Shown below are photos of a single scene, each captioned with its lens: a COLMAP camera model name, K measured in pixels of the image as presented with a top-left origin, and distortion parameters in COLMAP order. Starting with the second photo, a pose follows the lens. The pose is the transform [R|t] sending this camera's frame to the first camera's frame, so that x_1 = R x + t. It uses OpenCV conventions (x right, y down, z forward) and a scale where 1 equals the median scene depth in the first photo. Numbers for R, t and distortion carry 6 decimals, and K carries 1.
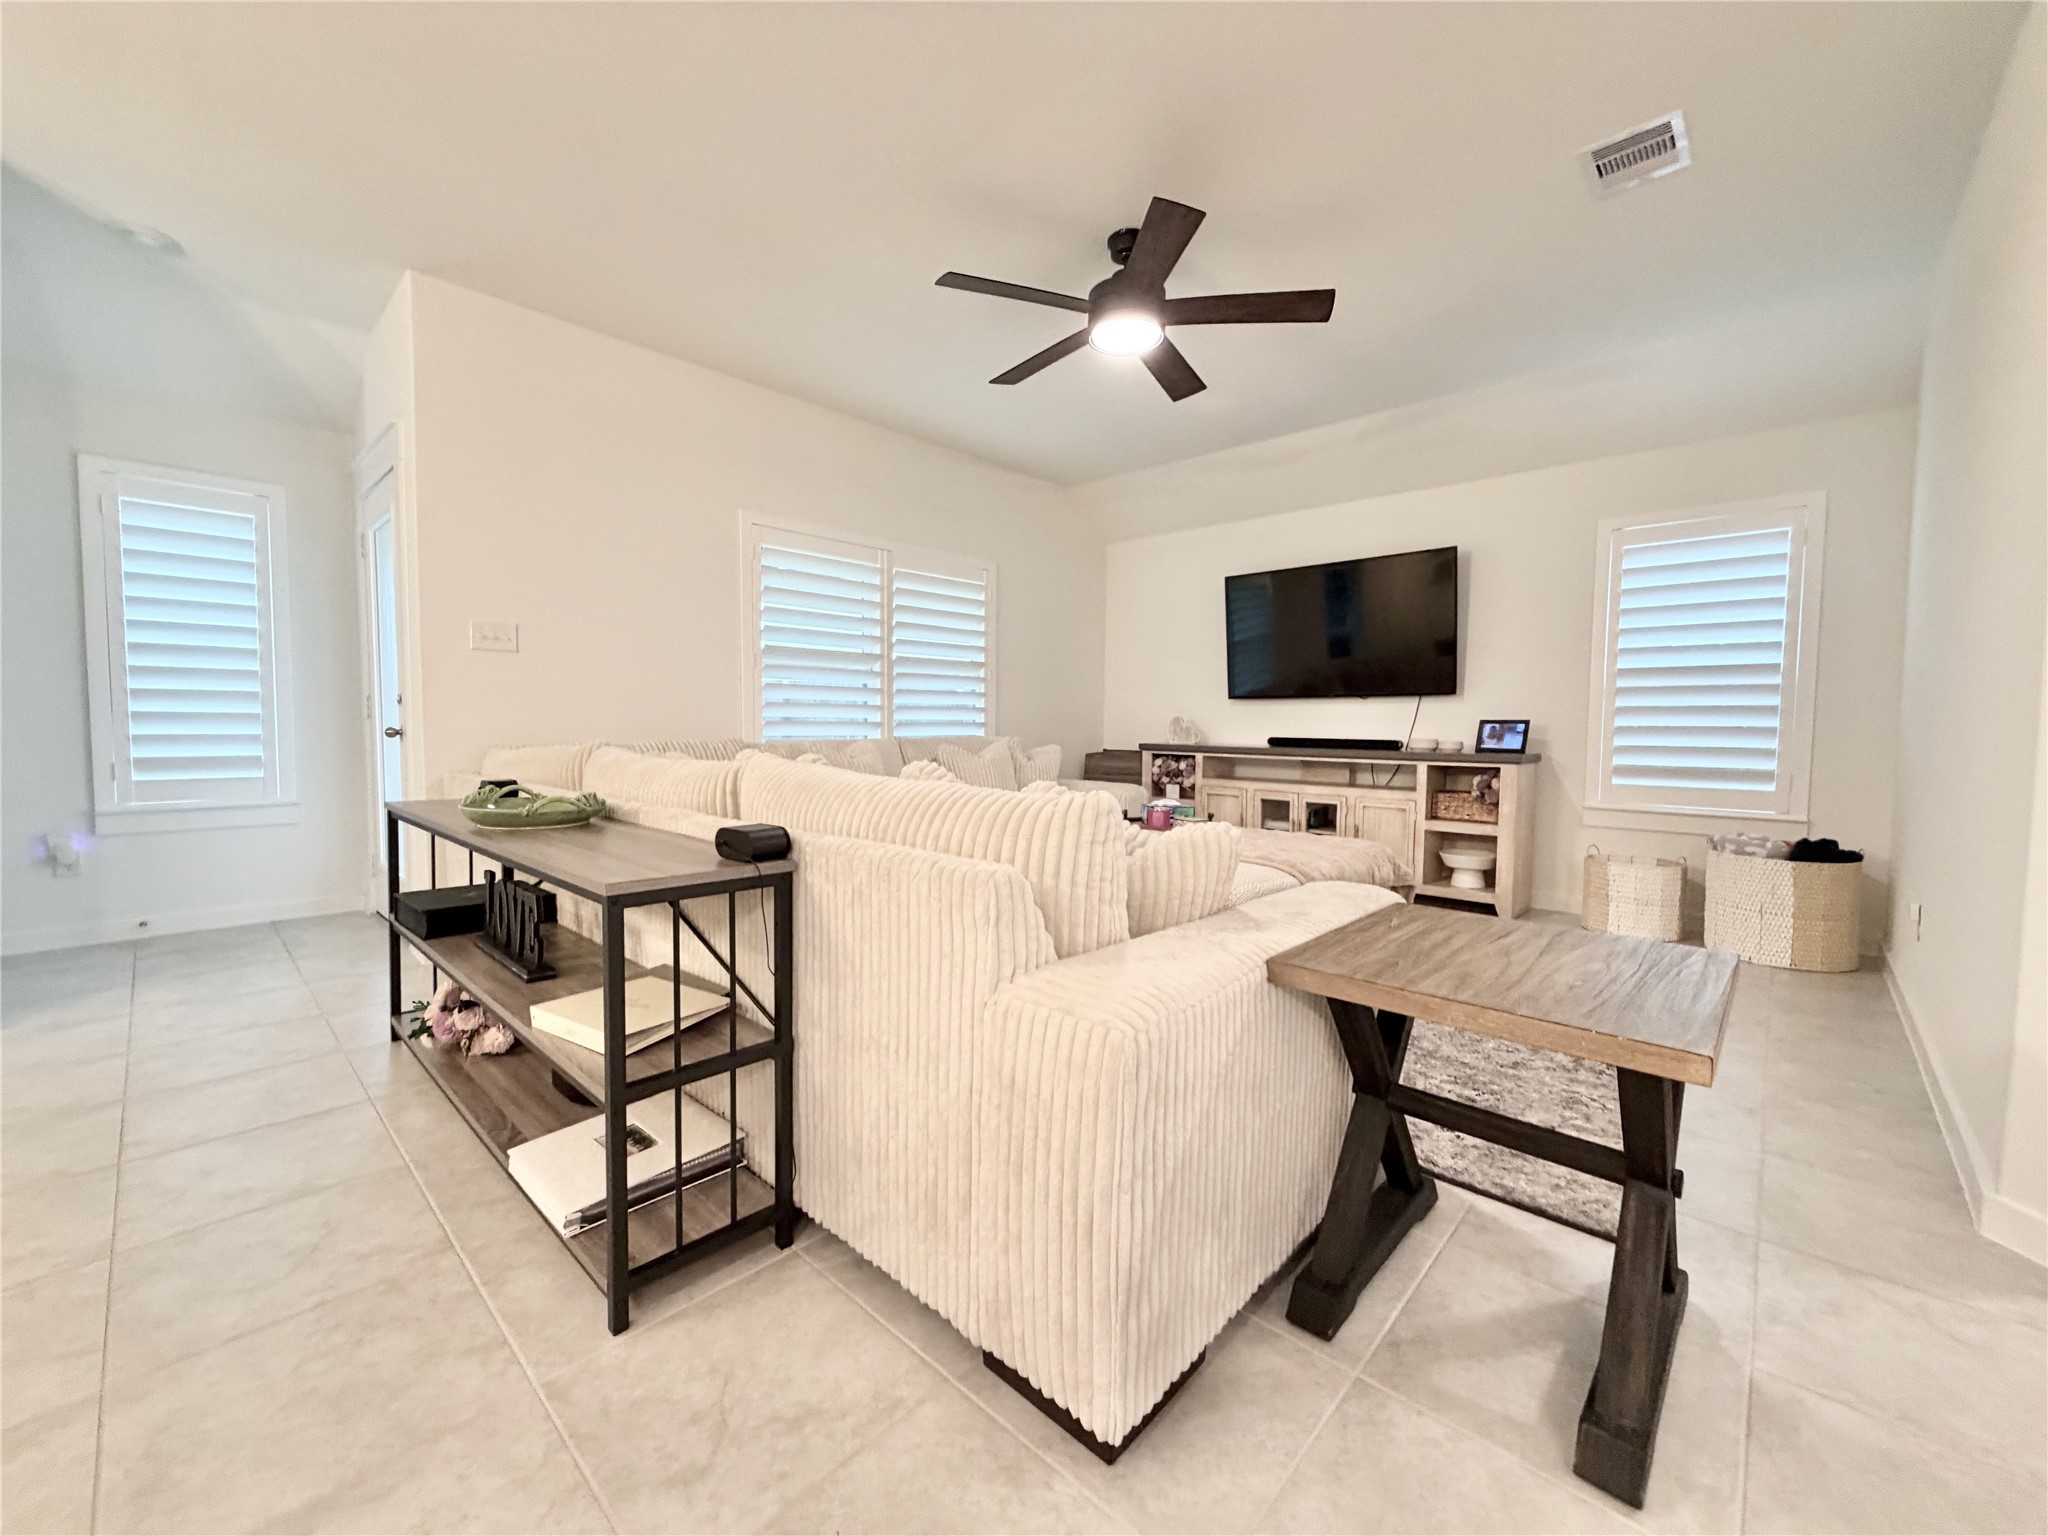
lens RADIAL K [[815.1, 0, 1013.7], [0, 815.1, 770.3], [0, 0, 1]] dist [0.000726, -0.000064]
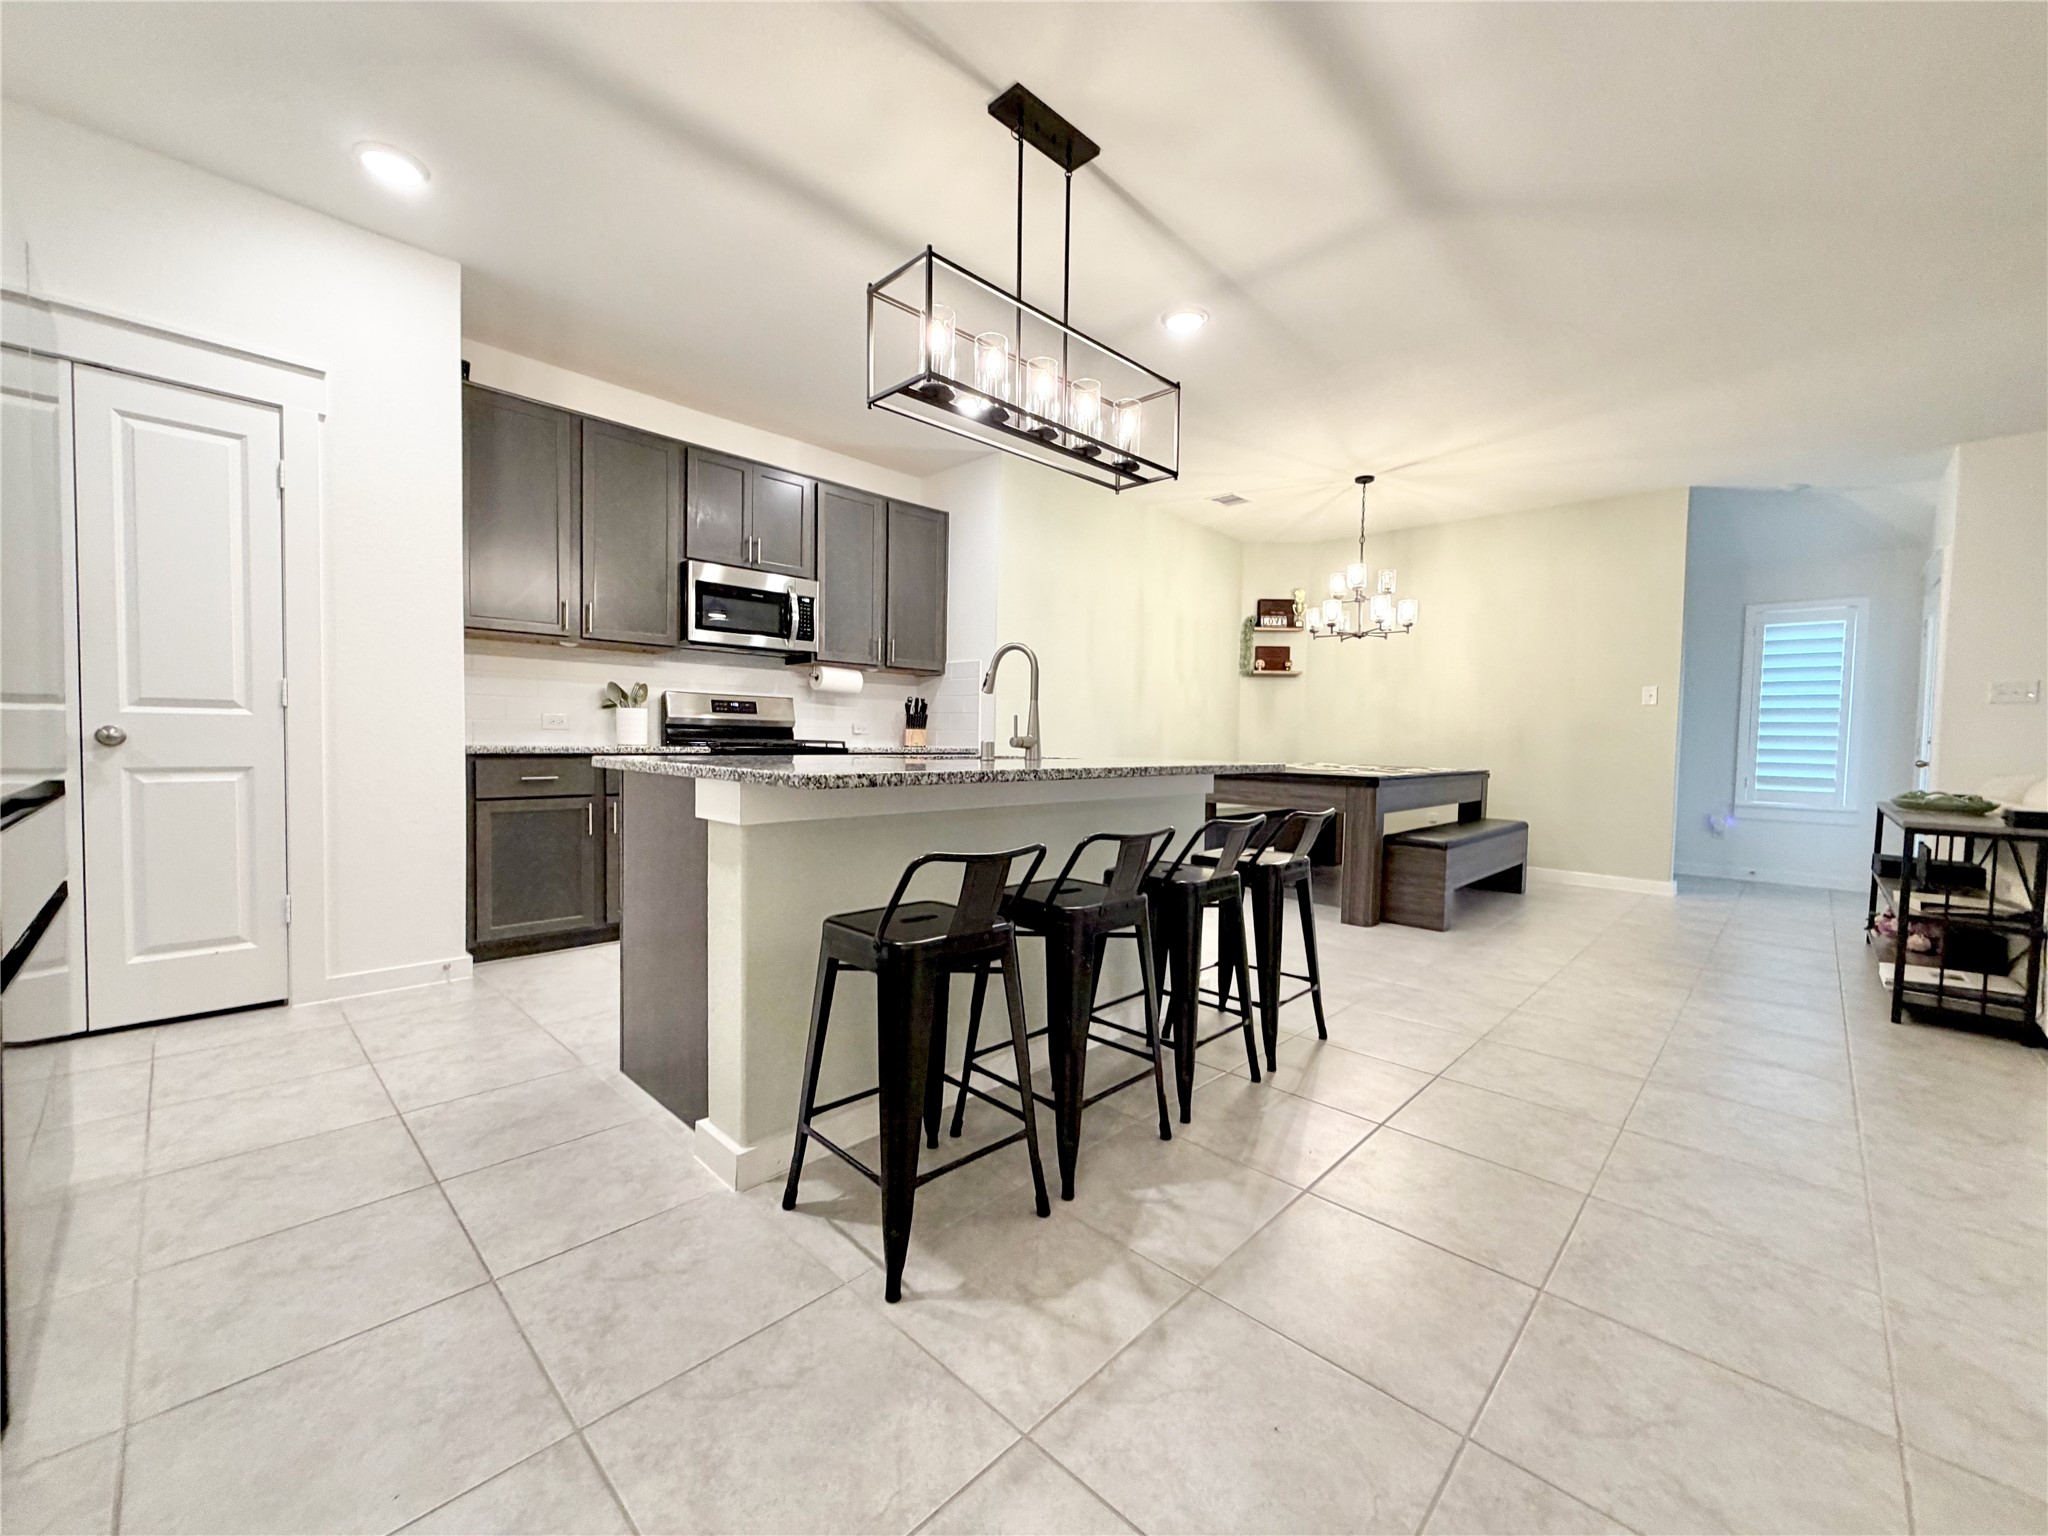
lens RADIAL K [[815.1, 0, 1019.5], [0, 815.1, 765.3], [0, 0, 1]] dist [0.000726, -0.000064]
pose [[-0.012130, 0.024223, -0.999633, 0.523627], [-0.080967, 0.996400, 0.025127, 0.036908], [0.996643, 0.081242, -0.010125, -0.425196]]
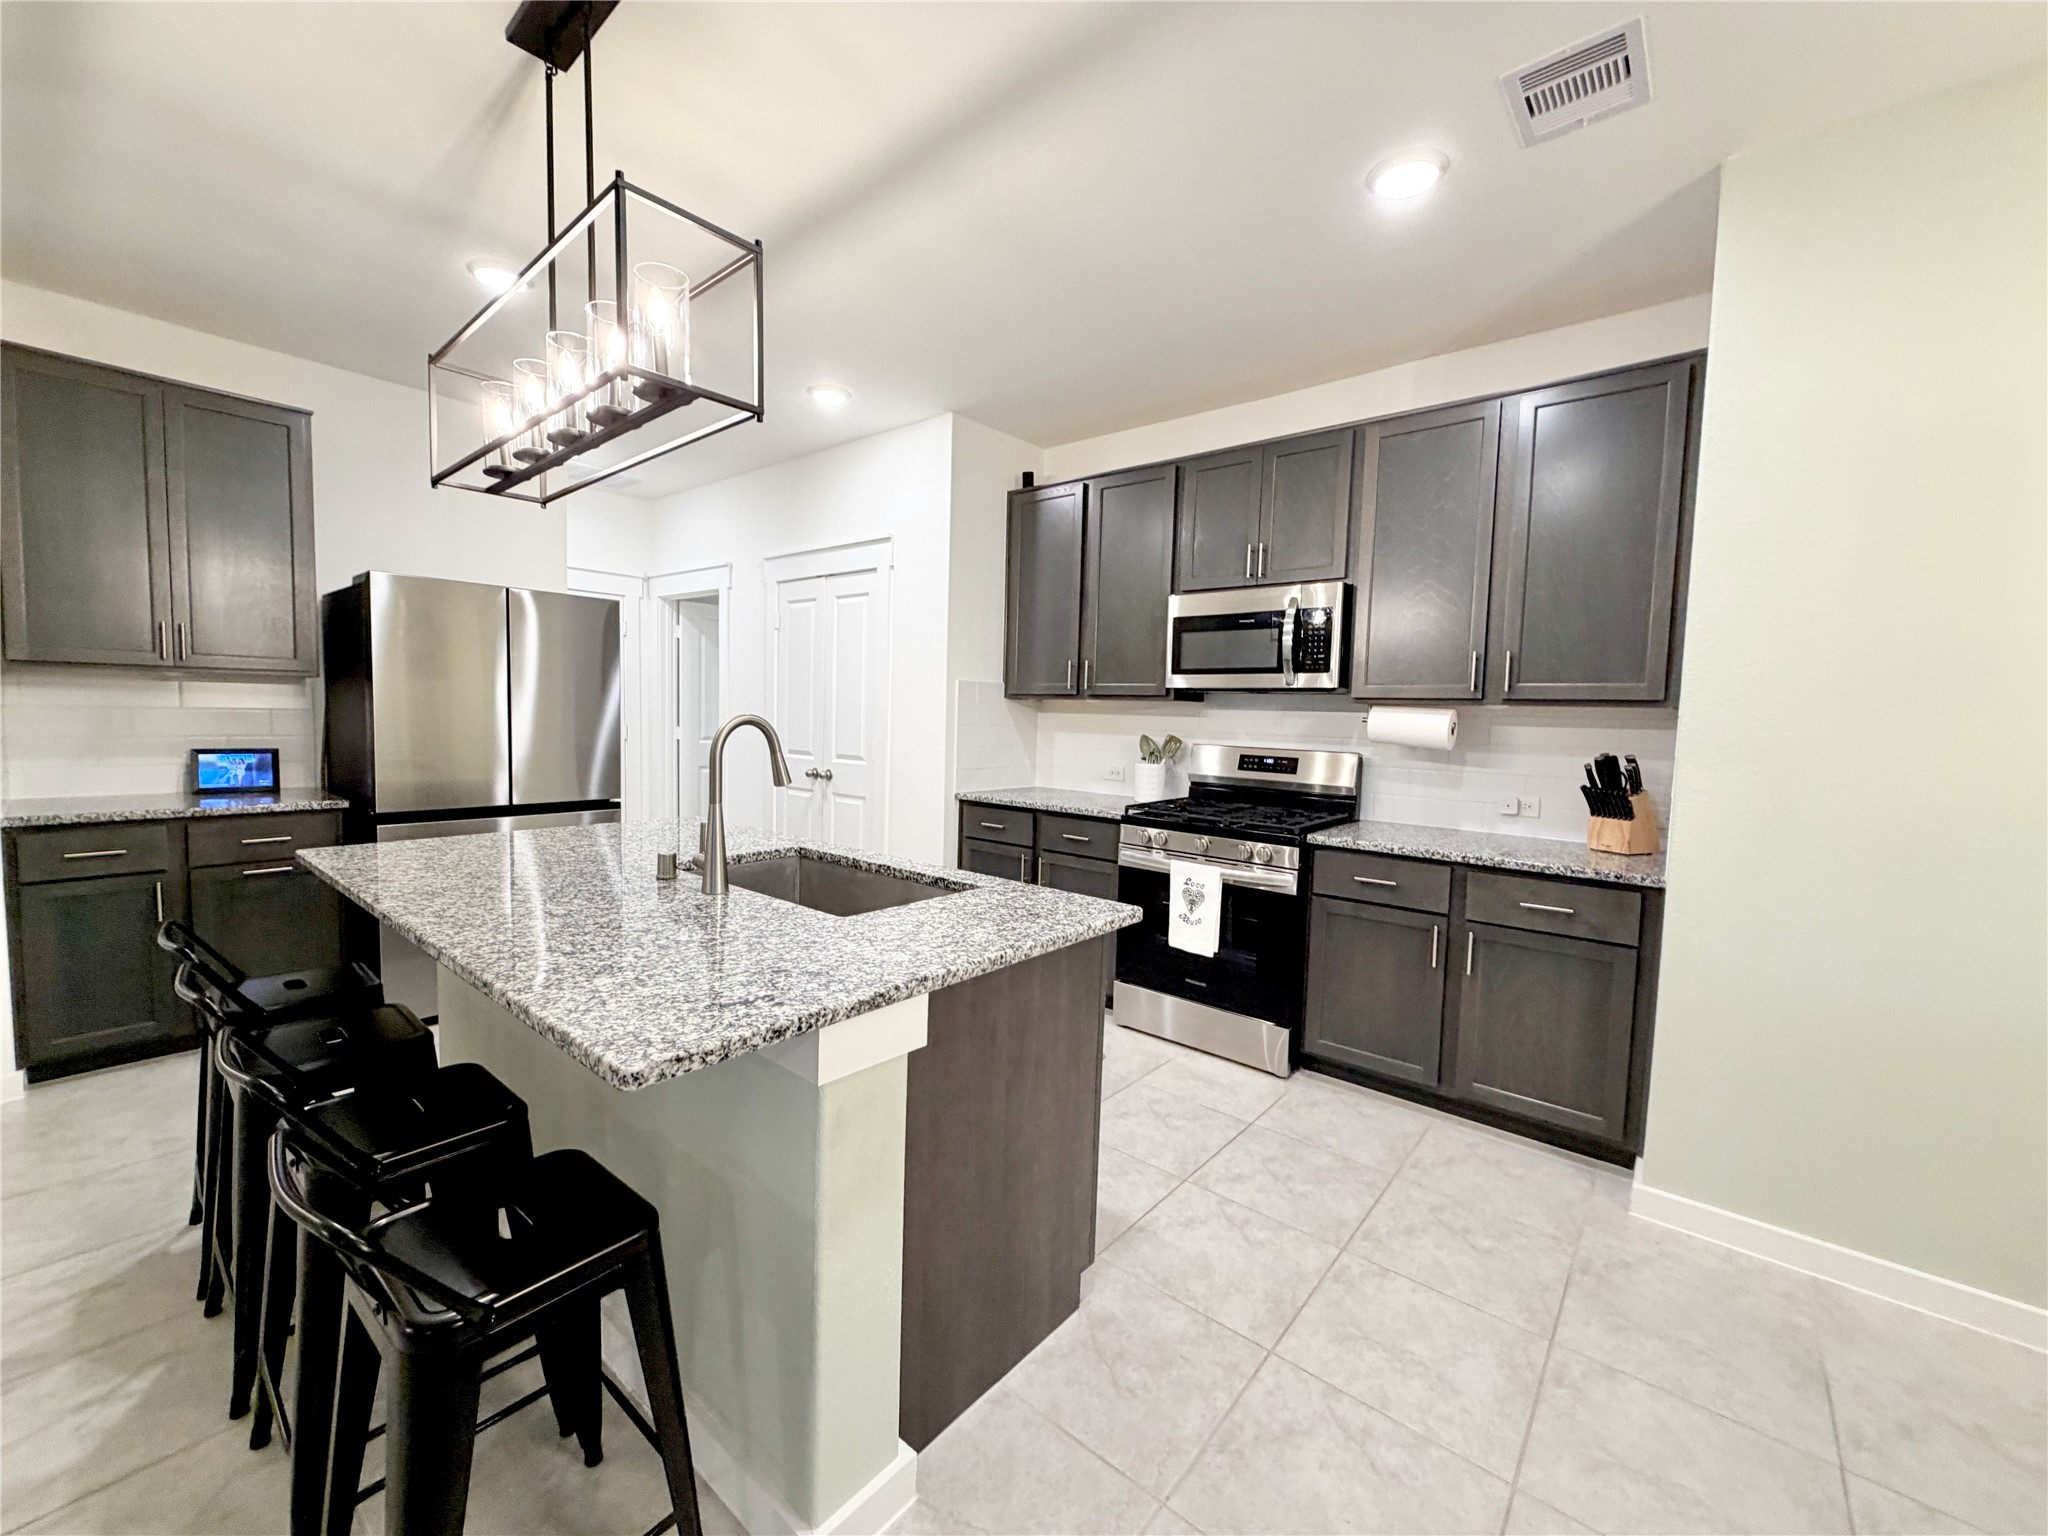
lens RADIAL K [[815.1, 0, 1014.5], [0, 815.1, 762.8], [0, 0, 1]] dist [0.000726, -0.000064]
pose [[-0.997881, -0.032886, -0.056142, -0.205667], [-0.039745, 0.991260, 0.125793, -0.073101], [0.051515, 0.127758, -0.990467, -0.021576]]
